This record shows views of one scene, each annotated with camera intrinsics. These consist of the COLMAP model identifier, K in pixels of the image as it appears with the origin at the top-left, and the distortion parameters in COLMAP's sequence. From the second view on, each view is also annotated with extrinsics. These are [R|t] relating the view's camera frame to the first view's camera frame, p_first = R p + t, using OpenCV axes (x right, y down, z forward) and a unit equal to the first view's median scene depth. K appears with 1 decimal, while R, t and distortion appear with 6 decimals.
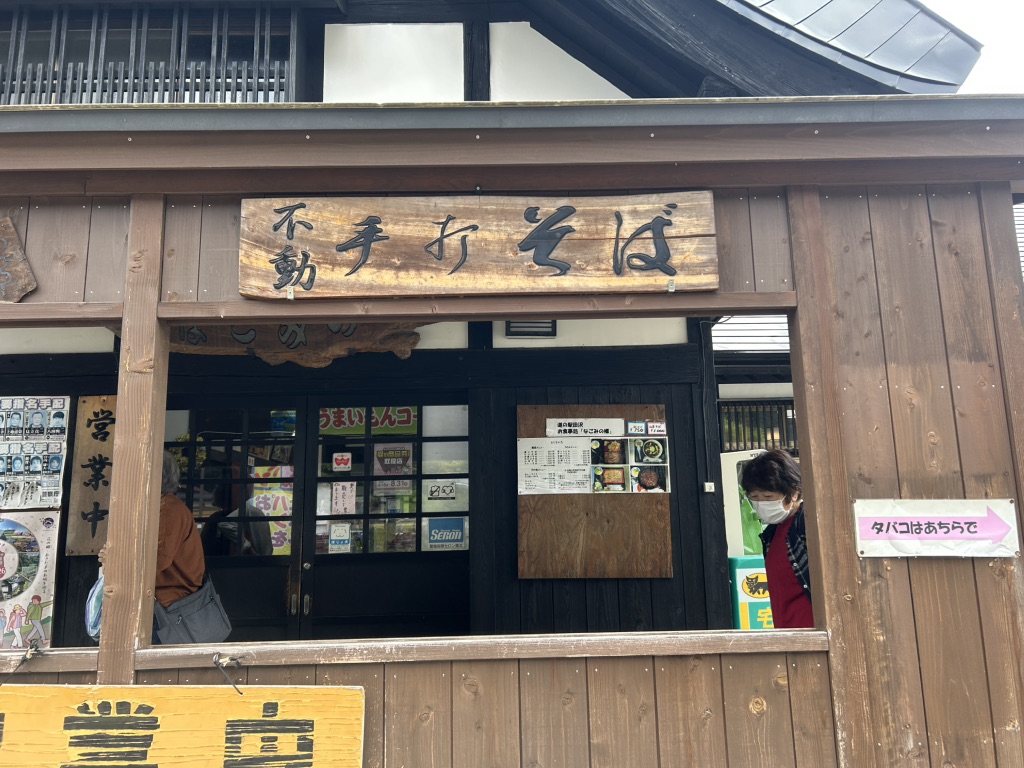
lens RADIAL K [[756.5, 0, 526.5], [0, 756.5, 388.4], [0, 0, 1]] dist [0.063629, -0.085255]
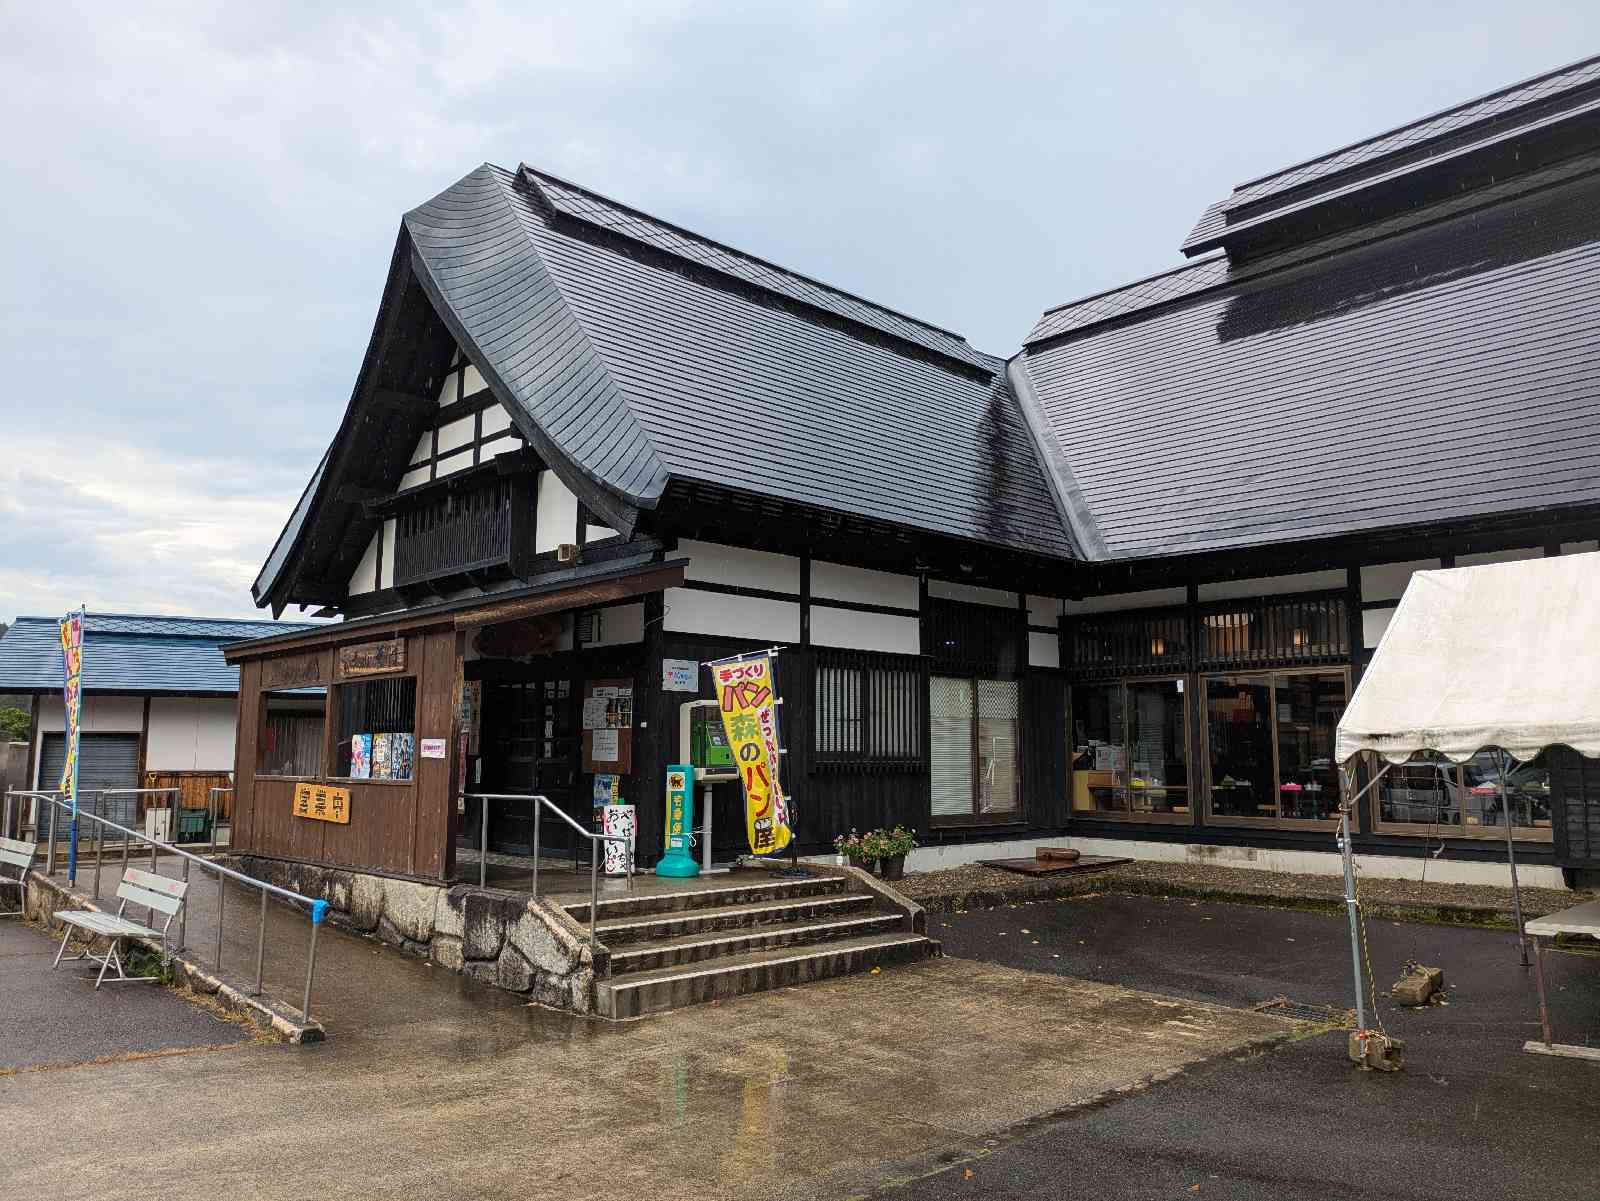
lens RADIAL K [[1182.1, 0, 822.7], [0, 1182.1, 607.4], [0, 0, 1]] dist [0.063629, -0.085255]
pose [[0.677814, -0.065406, -0.732318, 2.560329], [0.115702, 0.993114, 0.018392, -0.143383], [0.726072, -0.097197, 0.680714, -0.528956]]
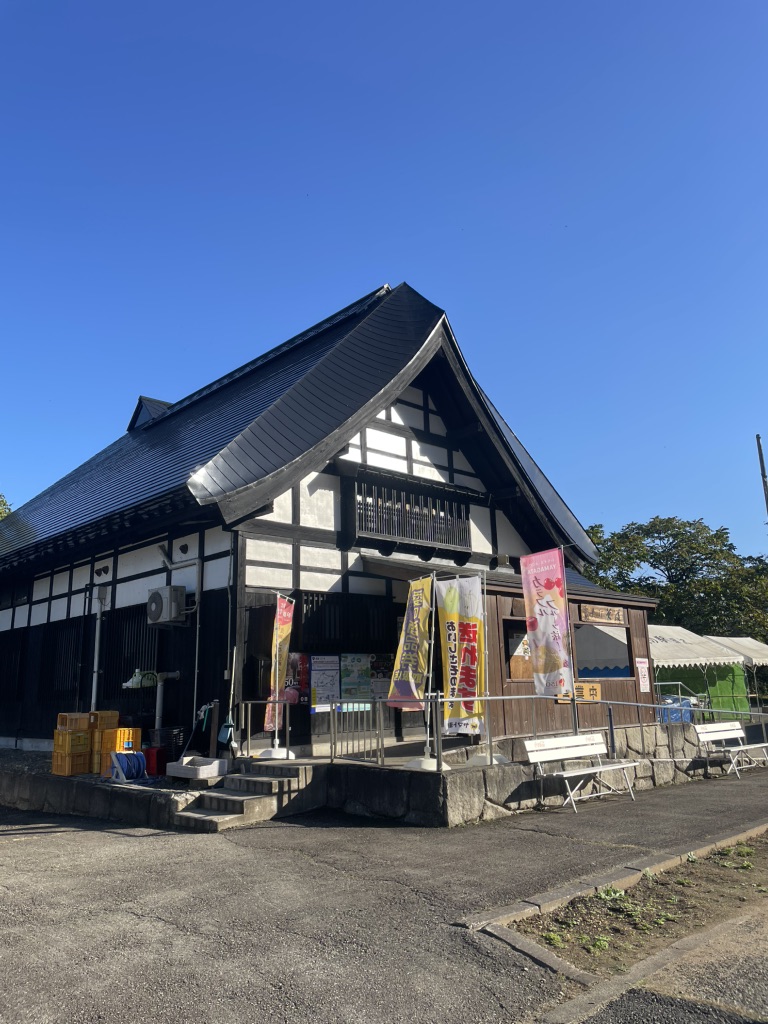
lens RADIAL K [[756.5, 0, 370.2], [0, 756.5, 509.4], [0, 0, 1]] dist [0.063629, -0.085255]
pose [[0.759271, 0.153136, 0.632500, -2.869840], [-0.116790, 0.988204, -0.099059, -0.102335], [-0.640209, 0.001343, 0.768200, -1.315521]]
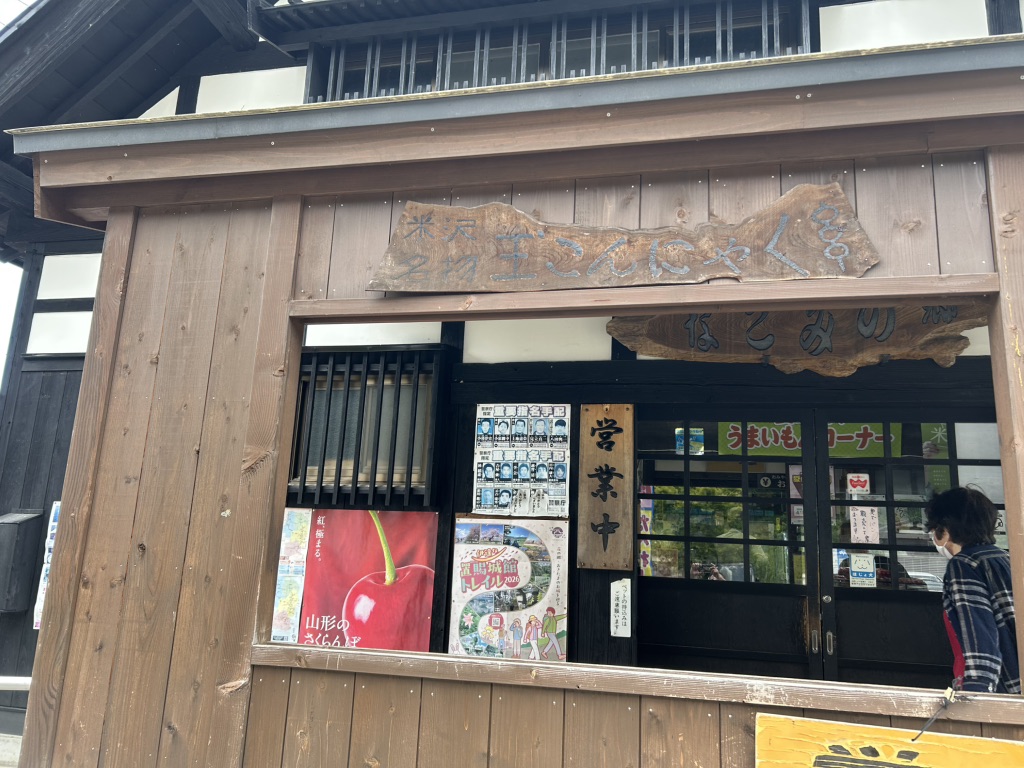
lens RADIAL K [[756.5, 0, 526.5], [0, 756.5, 388.4], [0, 0, 1]] dist [0.063629, -0.085255]
pose [[0.970428, 0.010694, -0.241153, -0.425757], [-0.020067, 0.999134, -0.036444, 0.027128], [0.240555, 0.040206, 0.969803, 0.039814]]
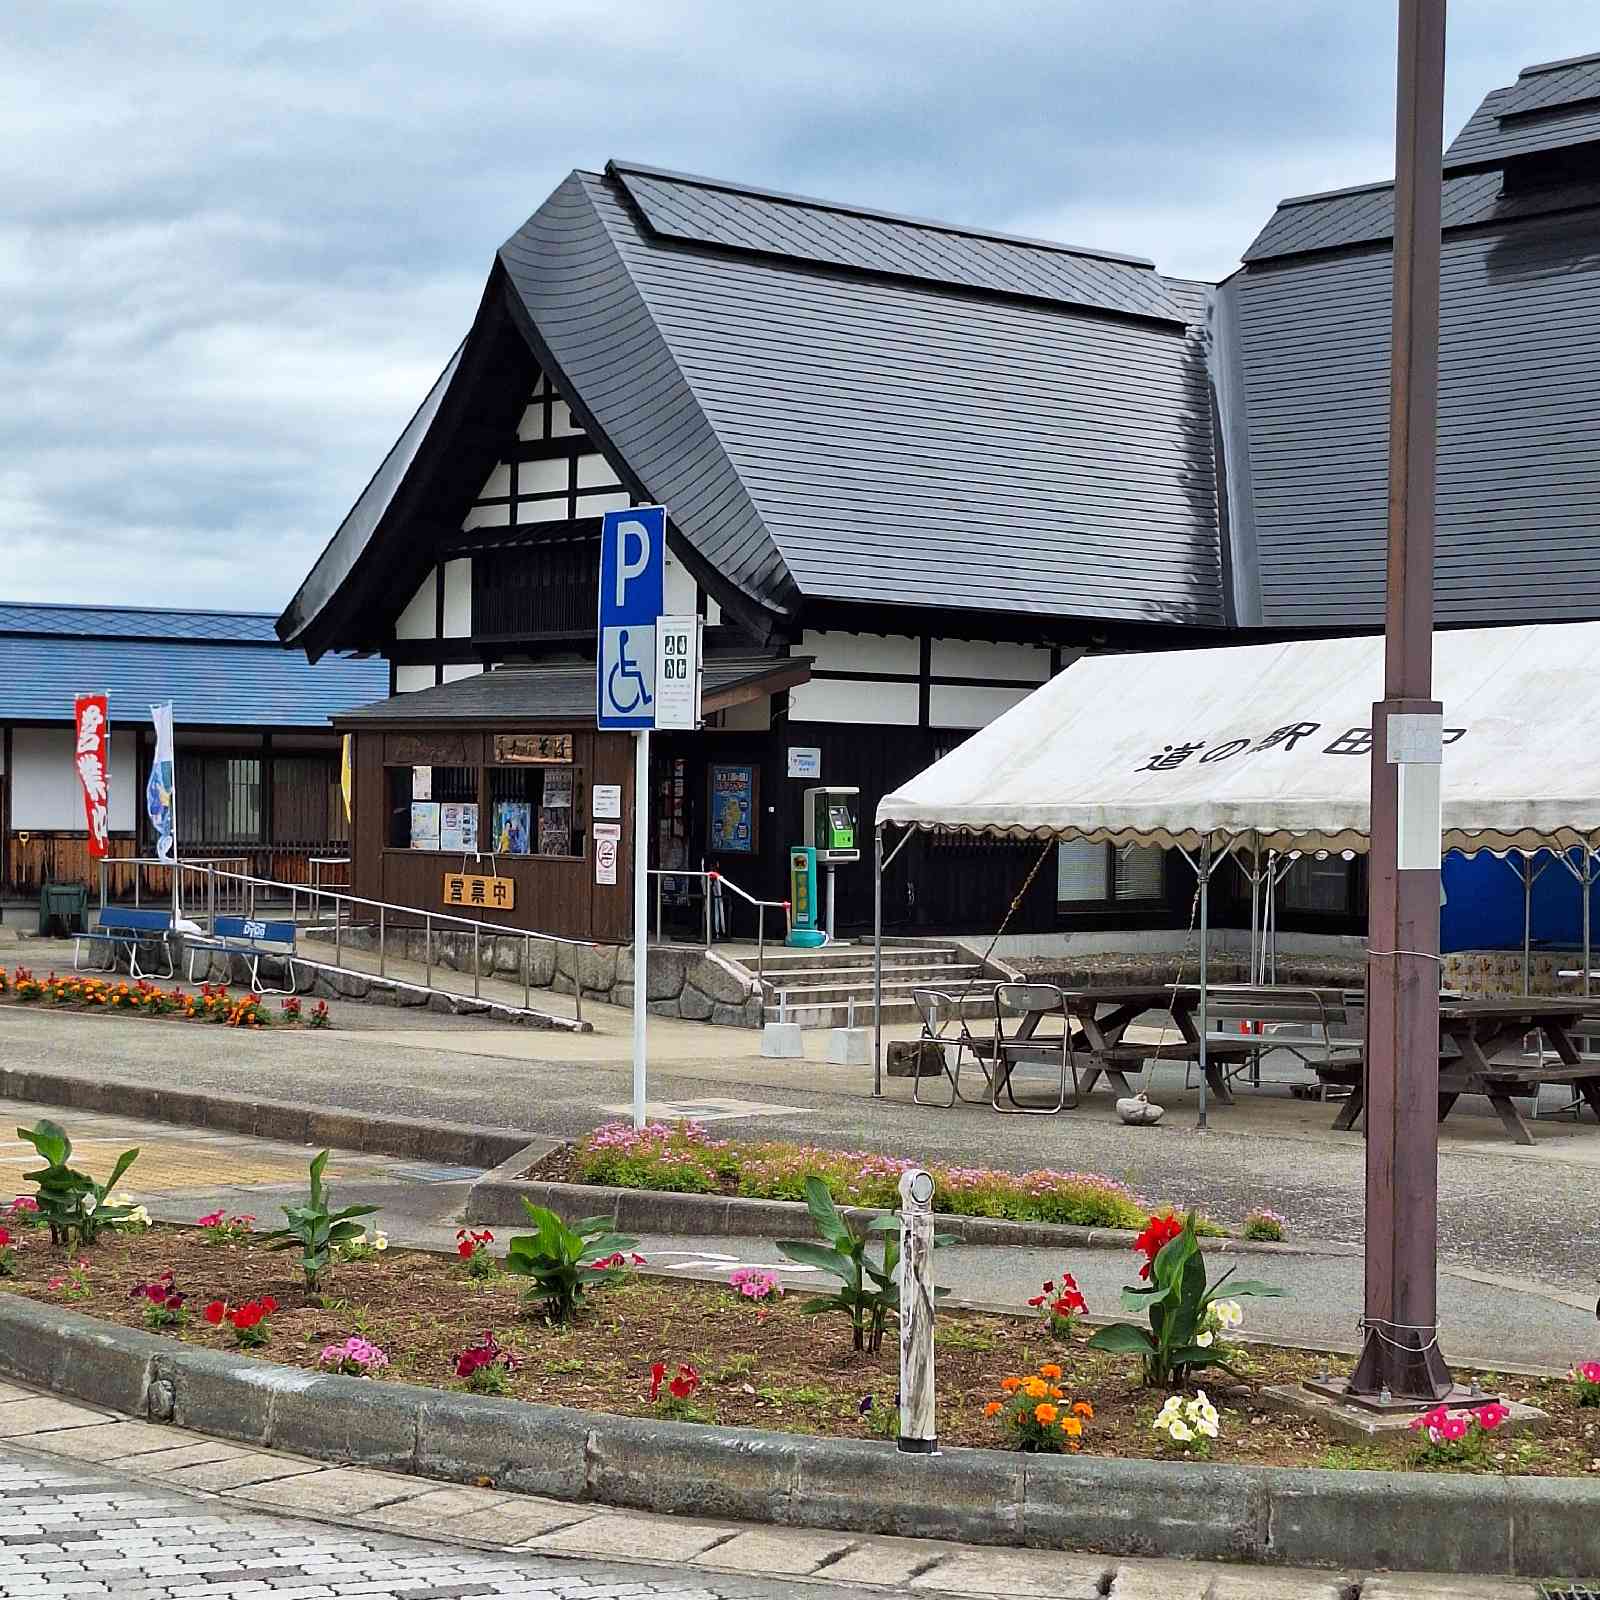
lens RADIAL K [[3025.5, 0, 838.5], [0, 3025.5, 859.8], [0, 0, 1]] dist [0.134488, 0.031528]
pose [[0.637319, 0.053523, -0.768739, 6.152062], [0.109902, 0.981074, 0.159420, -0.929666], [0.762723, -0.186087, 0.619375, -3.548142]]
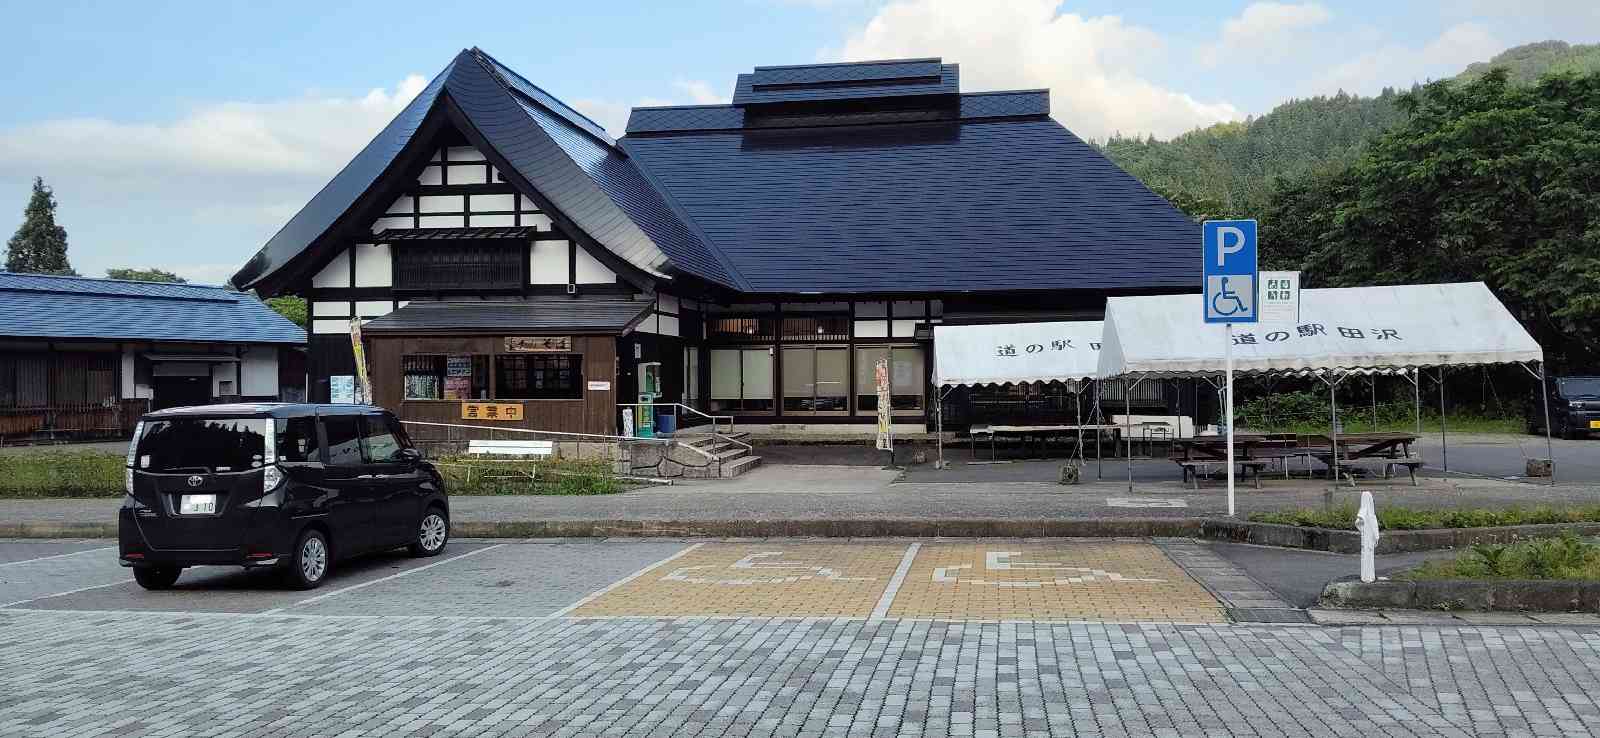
lens RADIAL K [[1231.2, 0, 800.0], [0, 1231.2, 369.0], [0, 0, 1]] dist [0.121365, -0.288937]
pose [[0.983327, 0.018966, -0.180852, 2.247222], [0.014002, 0.983696, 0.179292, -1.014889], [0.181304, -0.178836, 0.967030, -4.932203]]
